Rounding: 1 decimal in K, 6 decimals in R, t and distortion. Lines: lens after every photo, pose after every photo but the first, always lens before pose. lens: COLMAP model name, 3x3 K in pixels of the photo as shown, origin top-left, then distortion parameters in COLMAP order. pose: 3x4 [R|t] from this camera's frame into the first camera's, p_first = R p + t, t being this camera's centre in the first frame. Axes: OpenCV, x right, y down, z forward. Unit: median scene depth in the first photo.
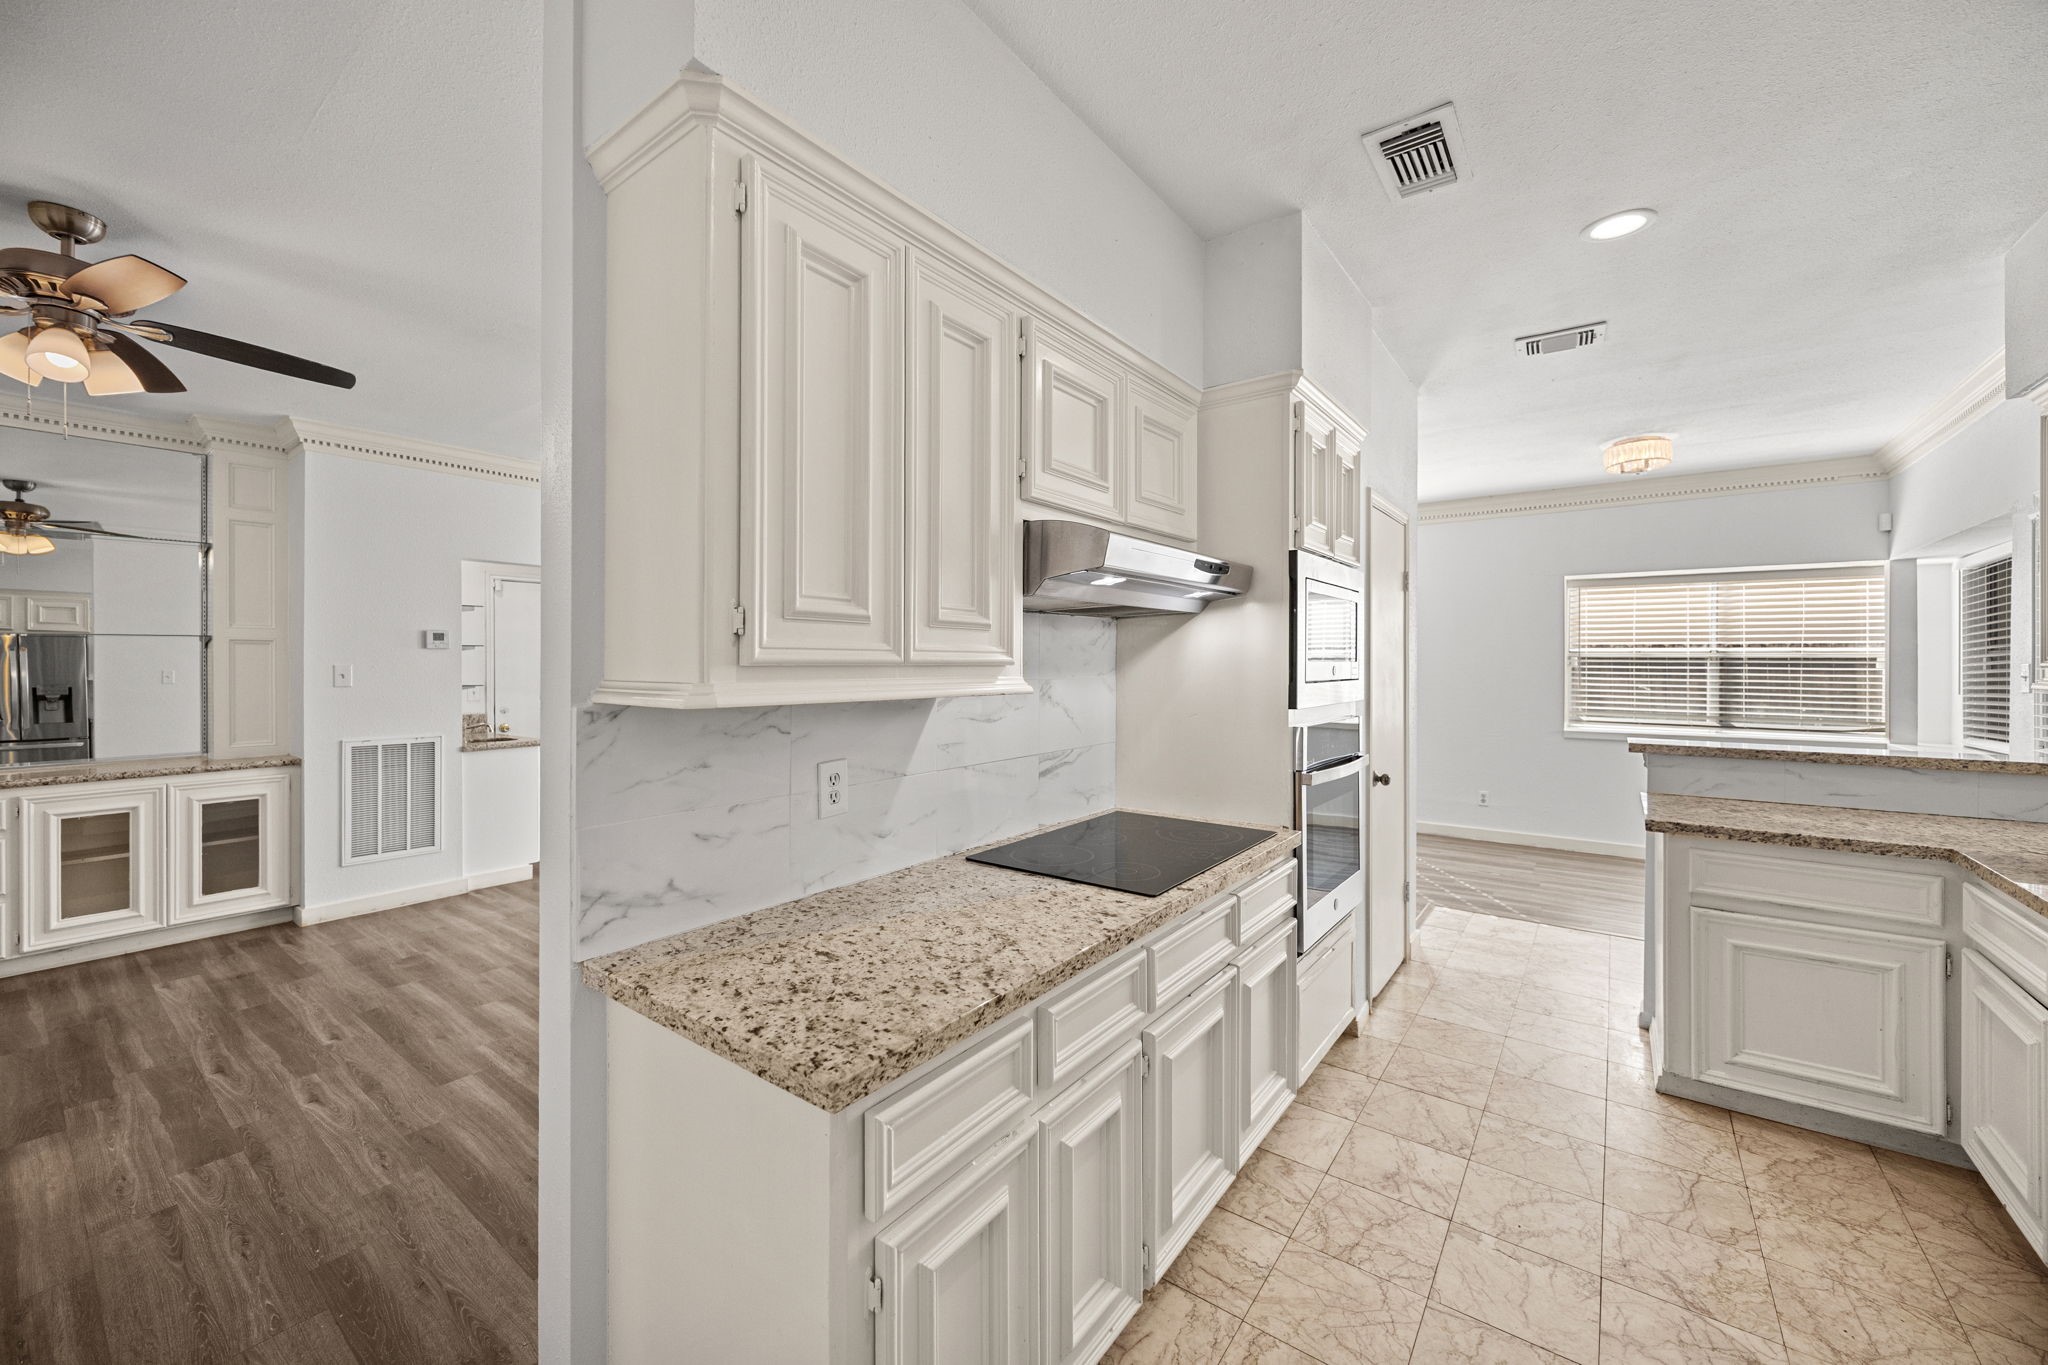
lens RADIAL K [[790.6, 0, 1019.2], [0, 790.6, 670.3], [0, 0, 1]] dist [-0.003779, -0.000378]
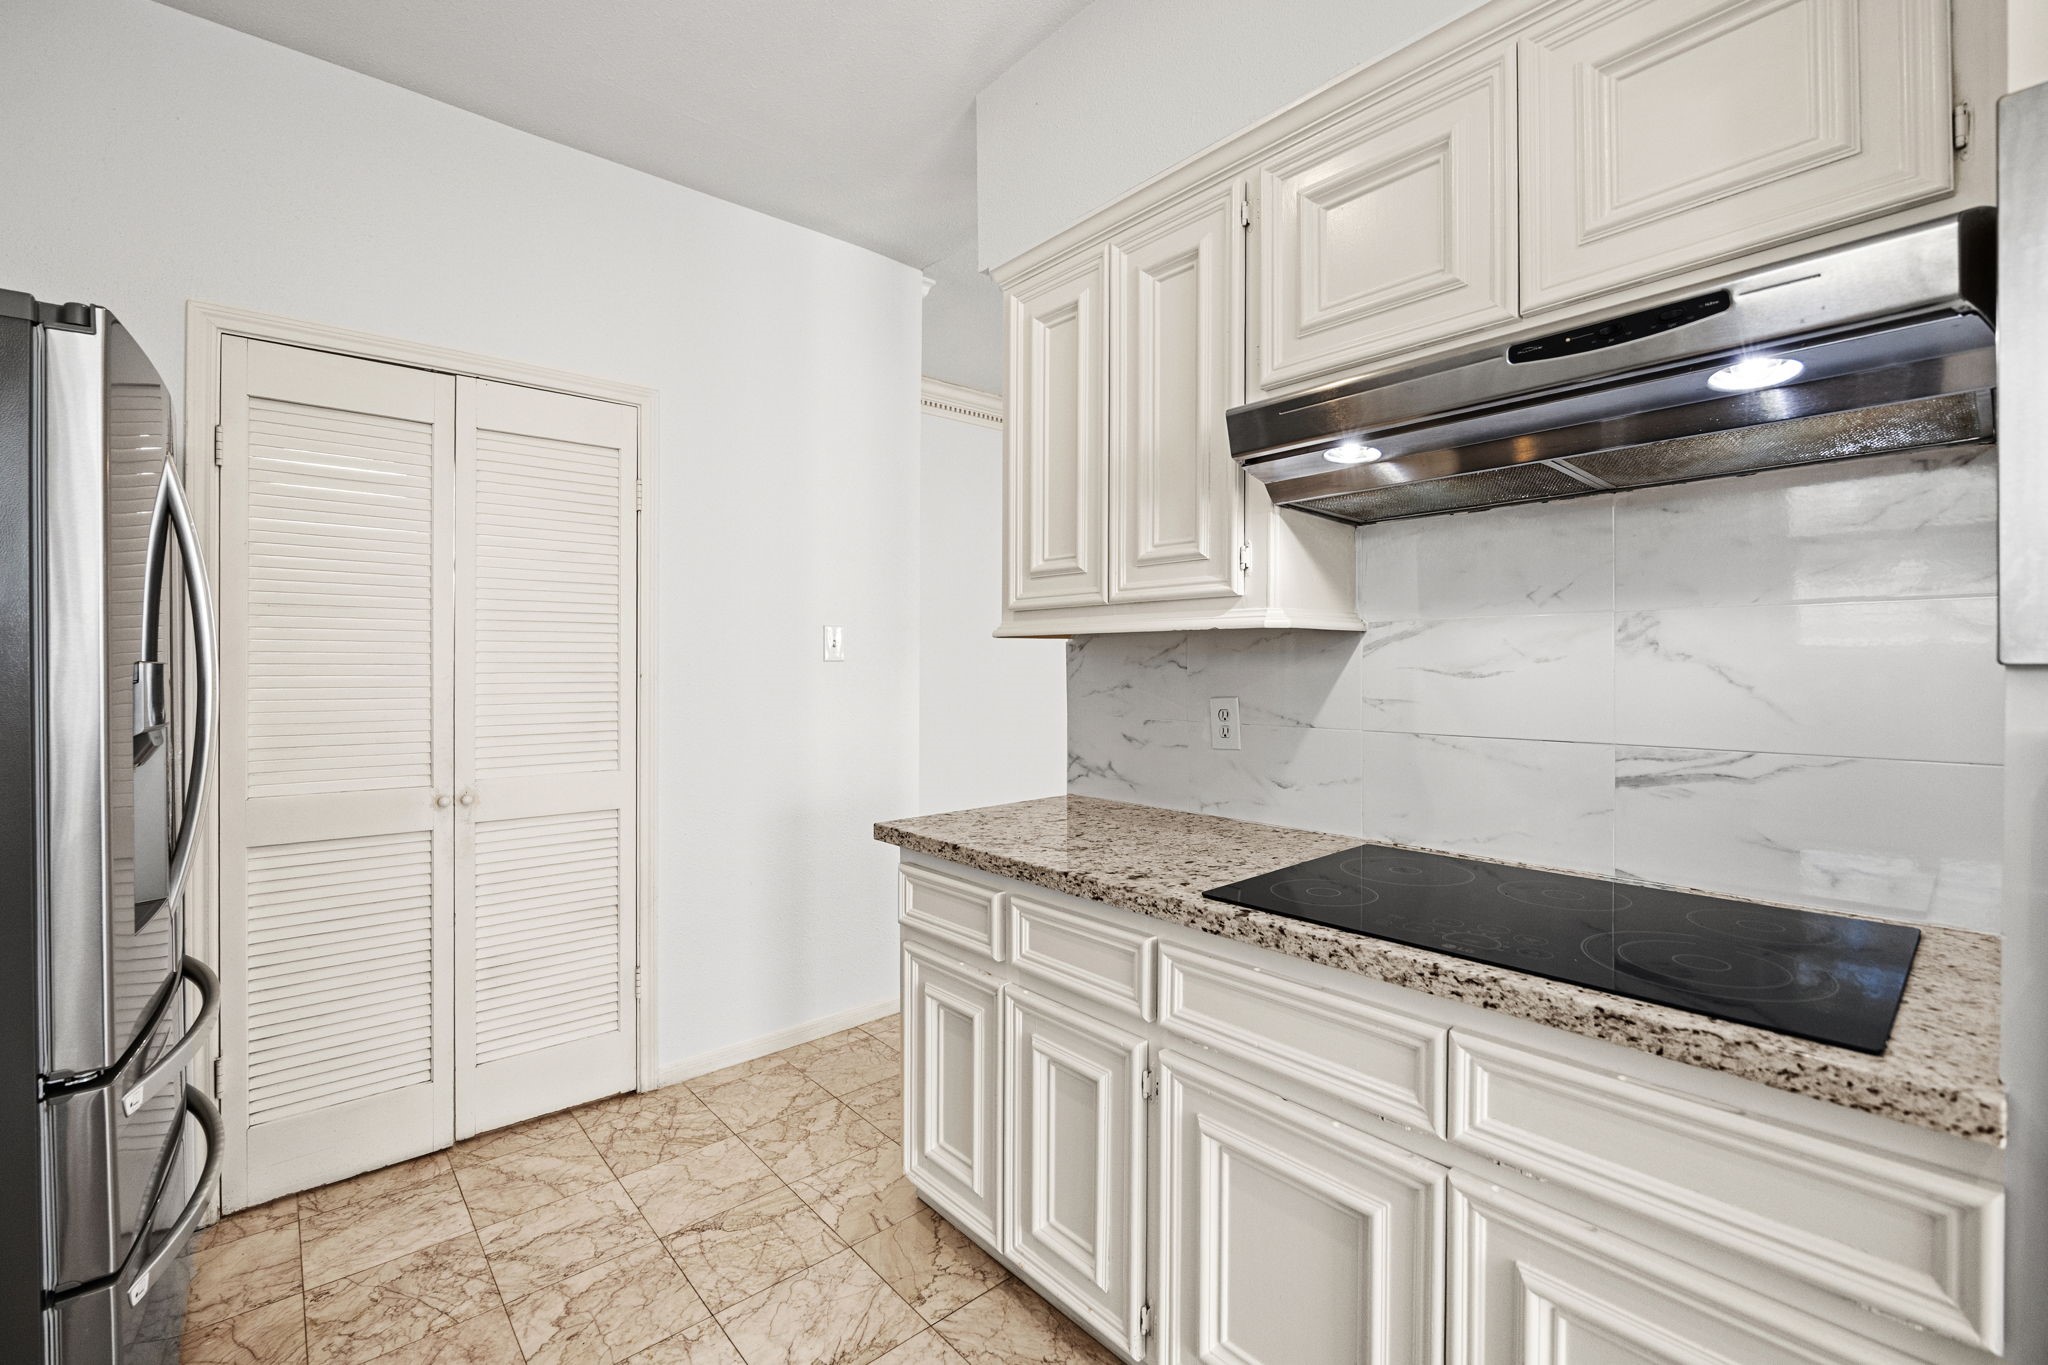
lens RADIAL K [[856.8, 0, 1029.7], [0, 856.8, 670.7], [0, 0, 1]] dist [0.002471, 0.000118]
pose [[-0.198622, 0.007094, -0.980051, 0.825059], [-0.005439, 0.999950, 0.008340, 0.060371], [0.980061, 0.006987, -0.198573, 0.841177]]
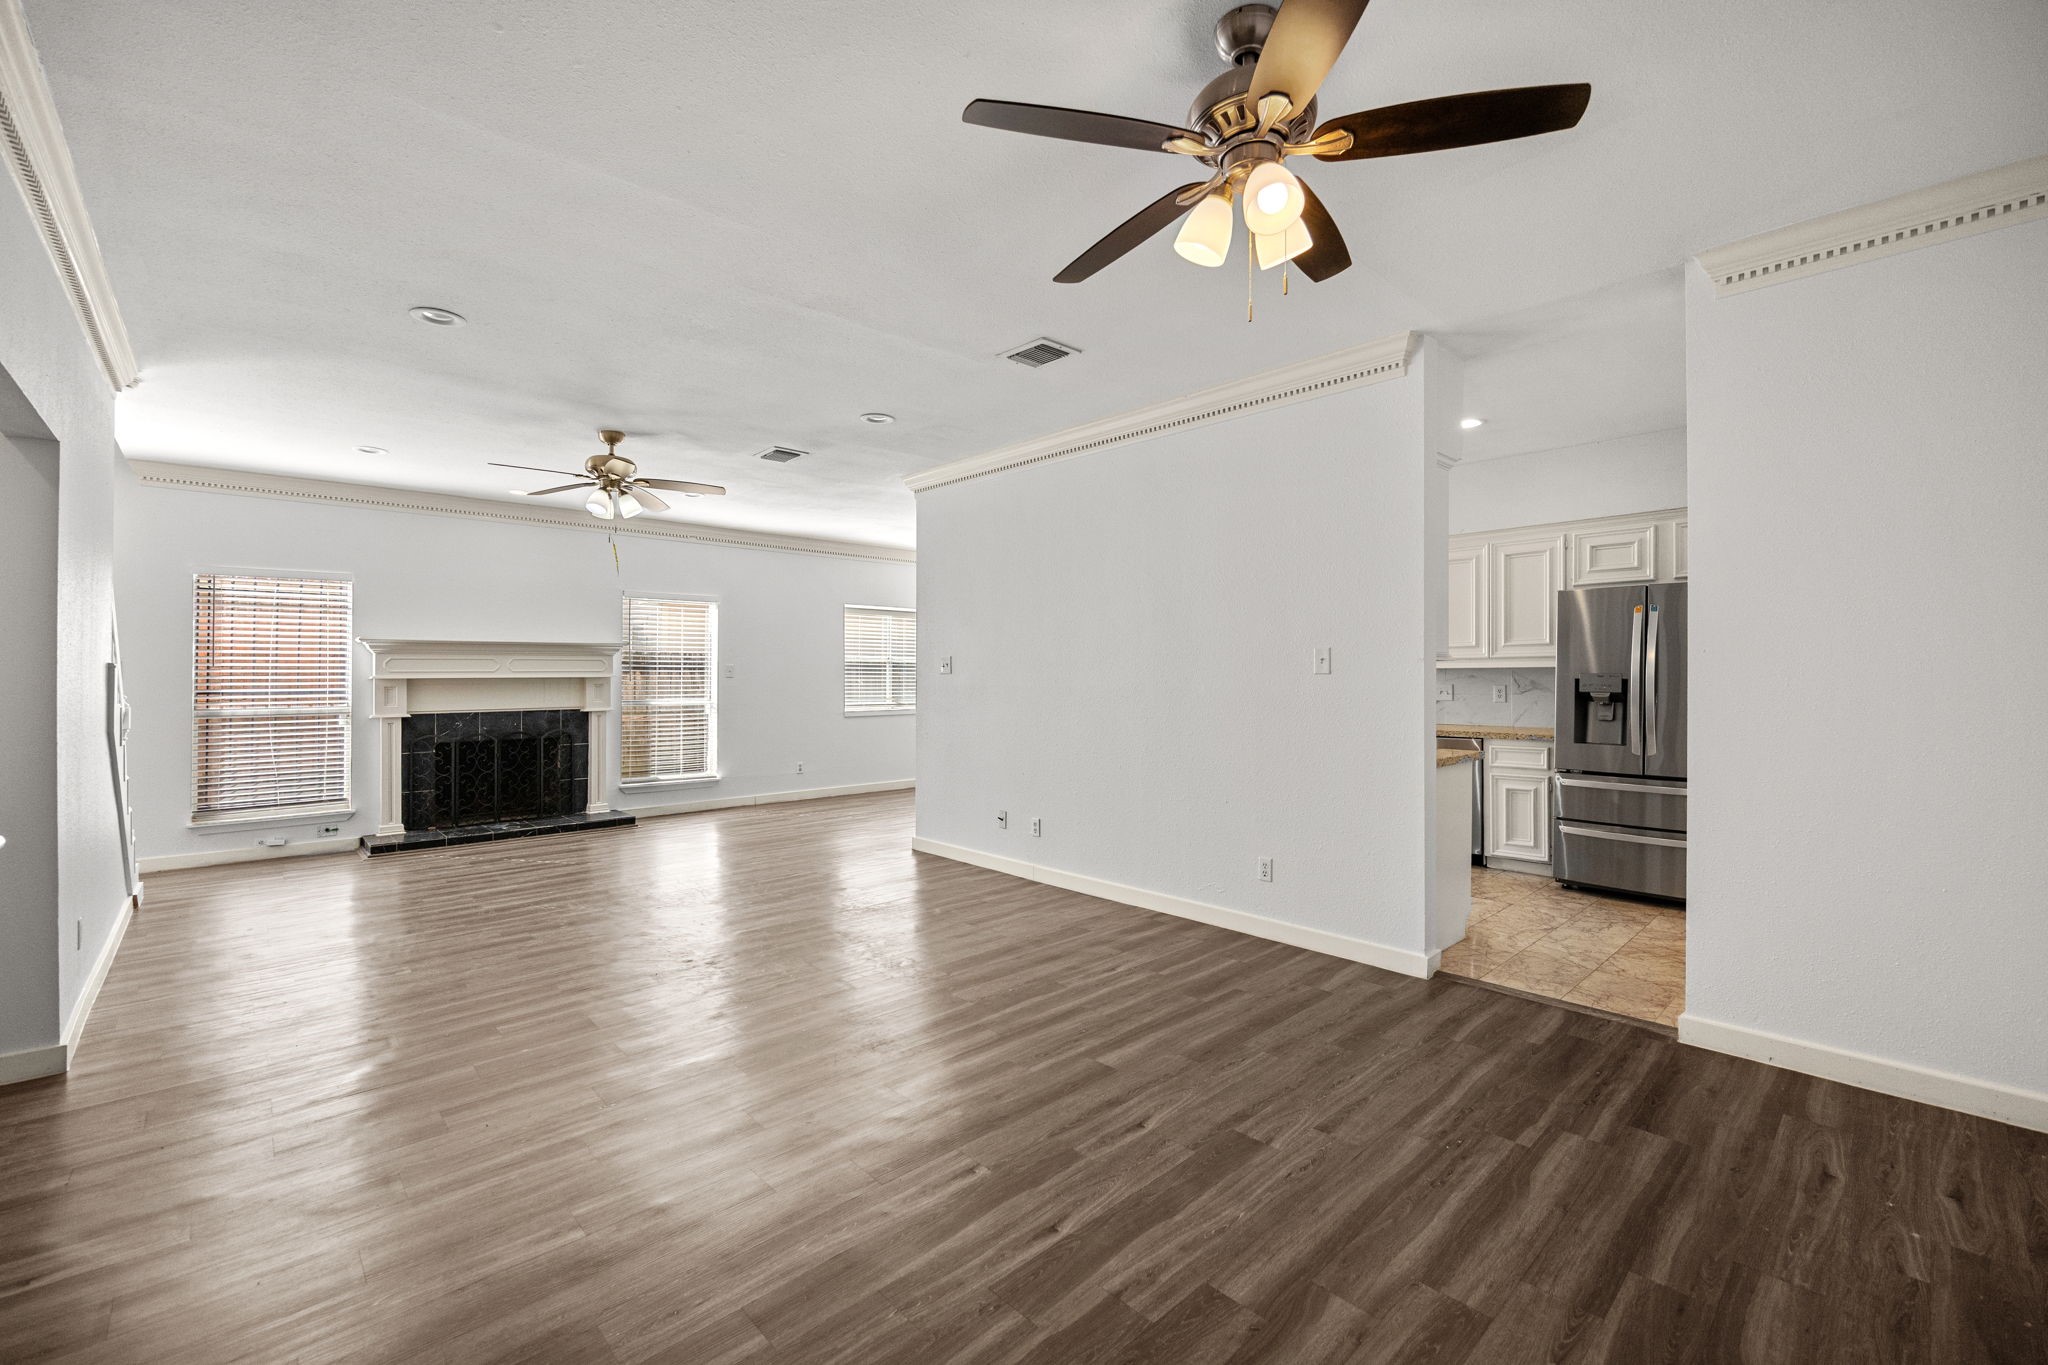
lens RADIAL K [[856.8, 0, 1013.5], [0, 856.8, 676.7], [0, 0, 1]] dist [0.002471, 0.000118]
pose [[0.179039, -0.001389, 0.983841, -2.420097], [0.006644, 0.999978, 0.000202, 0.041886], [-0.983820, 0.006501, 0.179044, 1.236899]]
